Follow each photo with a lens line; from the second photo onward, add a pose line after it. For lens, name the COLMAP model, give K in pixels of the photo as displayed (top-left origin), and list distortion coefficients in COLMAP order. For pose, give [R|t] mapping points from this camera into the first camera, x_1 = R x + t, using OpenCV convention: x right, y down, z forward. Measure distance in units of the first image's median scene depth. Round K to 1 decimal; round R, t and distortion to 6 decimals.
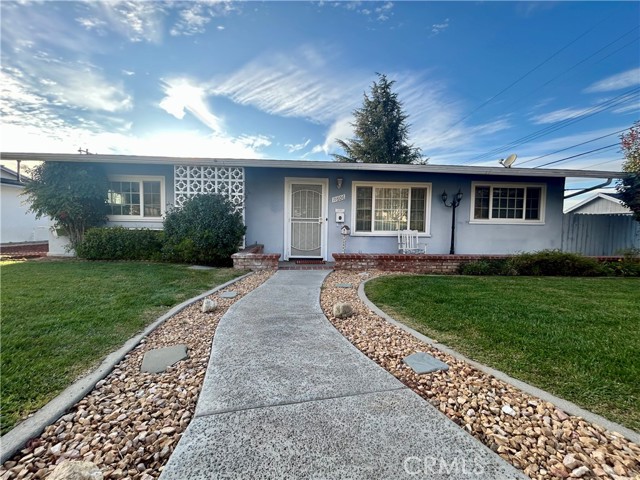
lens RADIAL K [[255.4, 0, 320.0], [0, 255.4, 240.0], [0, 0, 1]] dist [0.000179, 0.000032]
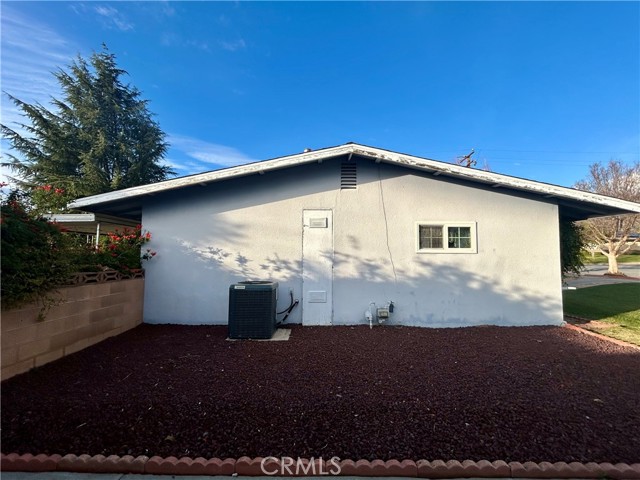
lens RADIAL K [[273.5, 0, 320.0], [0, 273.5, 240.0], [0, 0, 1]] dist [0.000375, 0.000027]
pose [[0.064132, 0.045346, 0.996911, -1.830136], [0.059426, 0.997021, -0.049174, -0.184730], [-0.996170, 0.062396, 0.061246, 1.590340]]
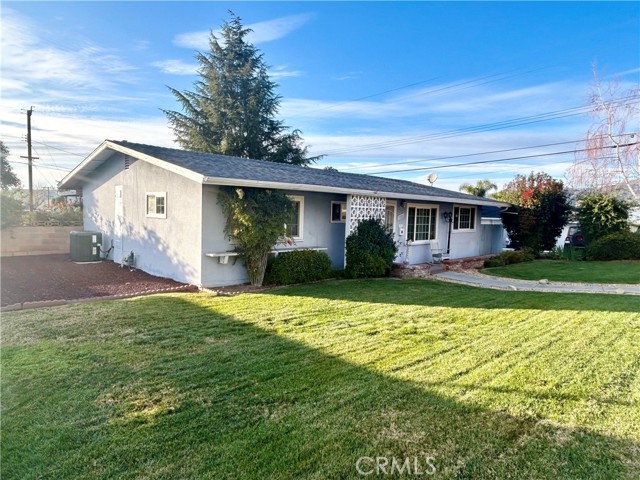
lens RADIAL K [[404.8, 0, 320.0], [0, 404.8, 240.0], [0, 0, 1]] dist [0.003576, -0.001065]
pose [[0.744346, -0.040391, 0.666572, -1.547626], [0.019202, 0.999051, 0.039095, -0.130684], [-0.667518, -0.016301, 0.744415, -0.230398]]
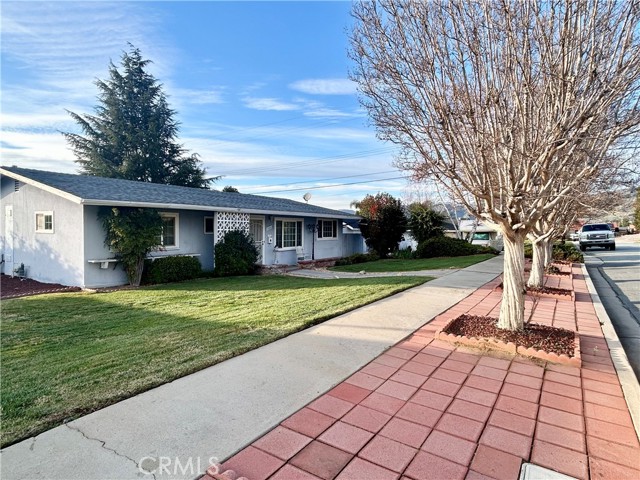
lens RADIAL K [[379.0, 0, 317.0], [0, 379.0, 240.8], [0, 0, 1]] dist [-0.002446, -0.000586]
pose [[0.588586, -0.038297, 0.807527, -1.624989], [0.045589, 0.998860, 0.014142, -0.103177], [-0.807148, 0.028490, 0.589661, -0.613586]]
